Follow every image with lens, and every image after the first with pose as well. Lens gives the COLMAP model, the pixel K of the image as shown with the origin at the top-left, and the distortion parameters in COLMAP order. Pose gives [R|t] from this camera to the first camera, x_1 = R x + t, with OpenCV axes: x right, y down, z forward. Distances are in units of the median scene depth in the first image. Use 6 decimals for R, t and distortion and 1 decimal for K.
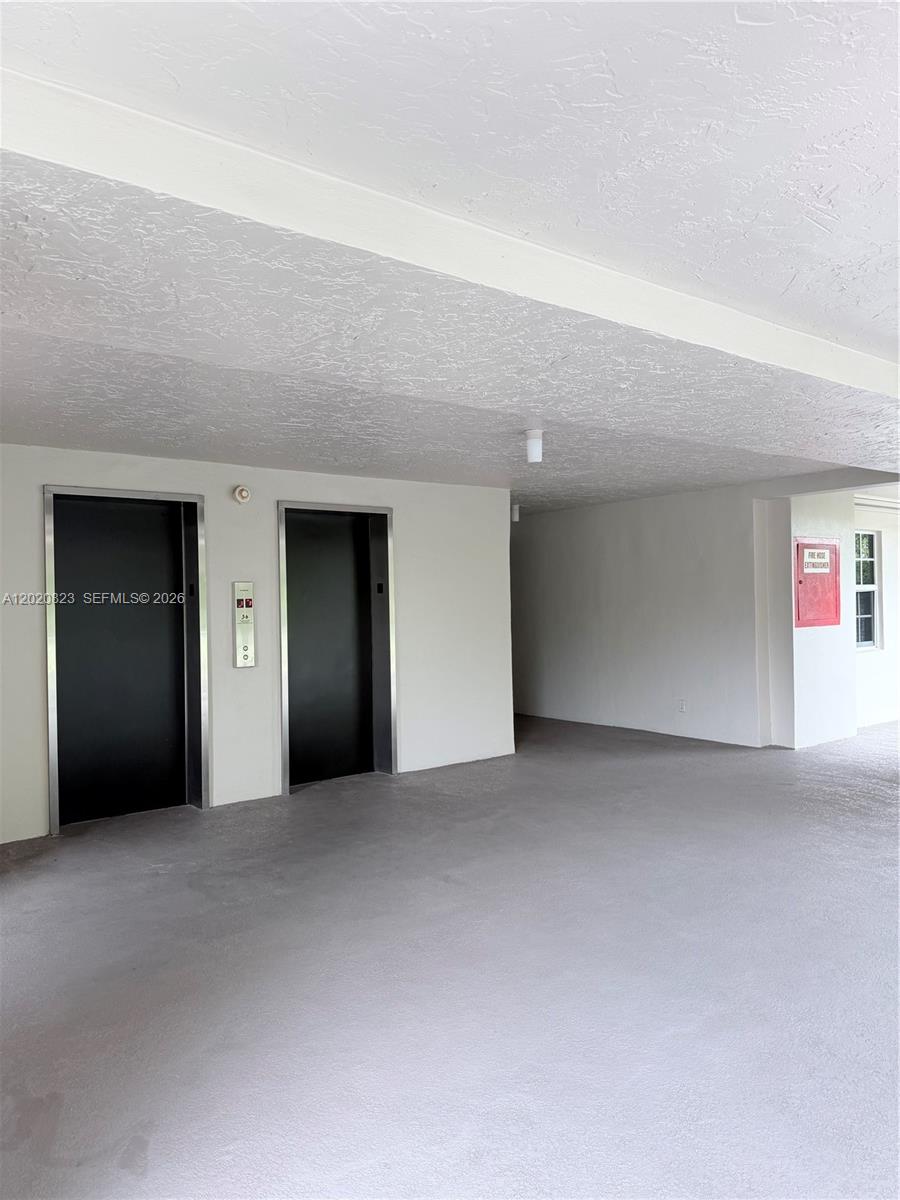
lens RADIAL K [[860.1, 0, 456.8], [0, 860.1, 597.4], [0, 0, 1]] dist [0.058610, -0.058440]
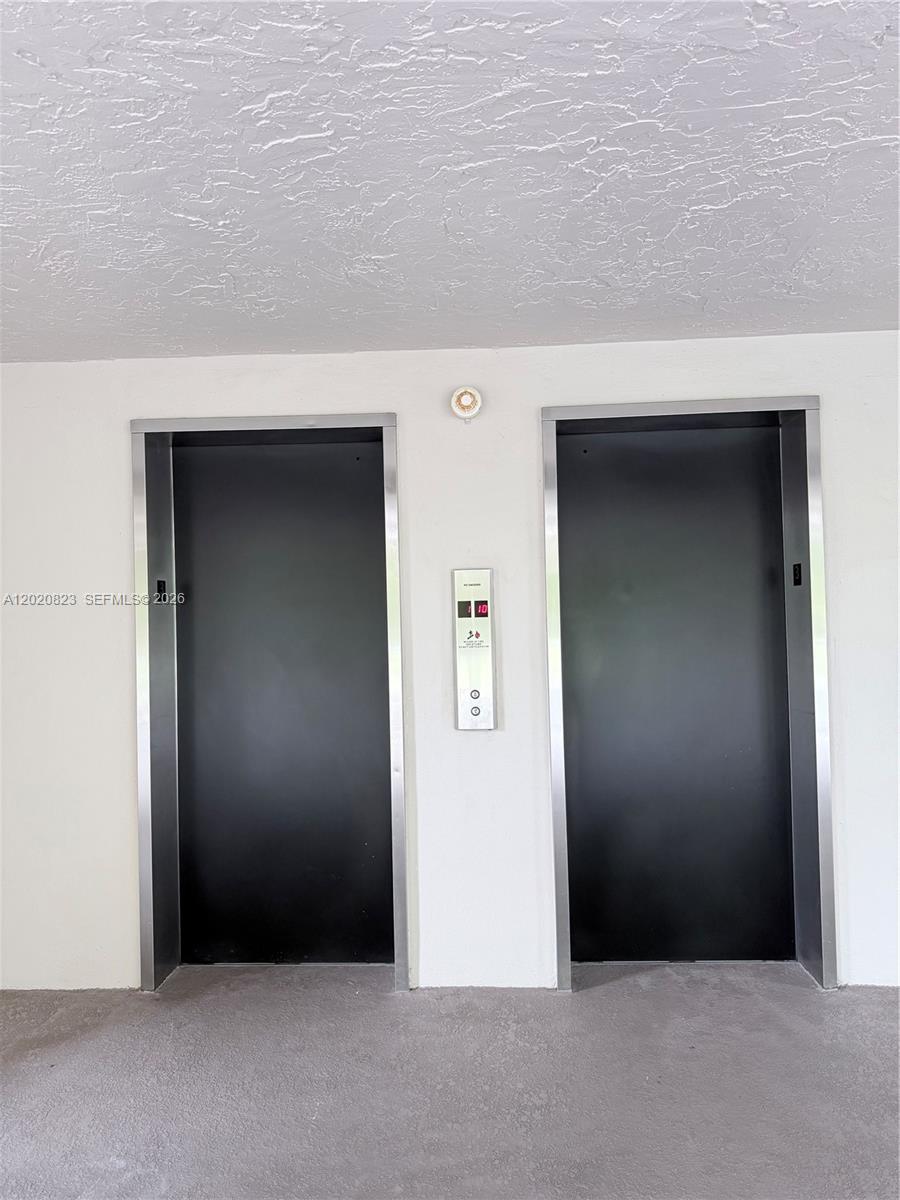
lens RADIAL K [[860.1, 0, 443.2], [0, 860.1, 598.4], [0, 0, 1]] dist [0.058610, -0.058440]
pose [[0.753669, -0.007478, -0.657212, 0.086364], [0.012426, 0.999919, 0.002873, -0.001491], [0.657137, -0.010332, 0.753700, 0.593757]]
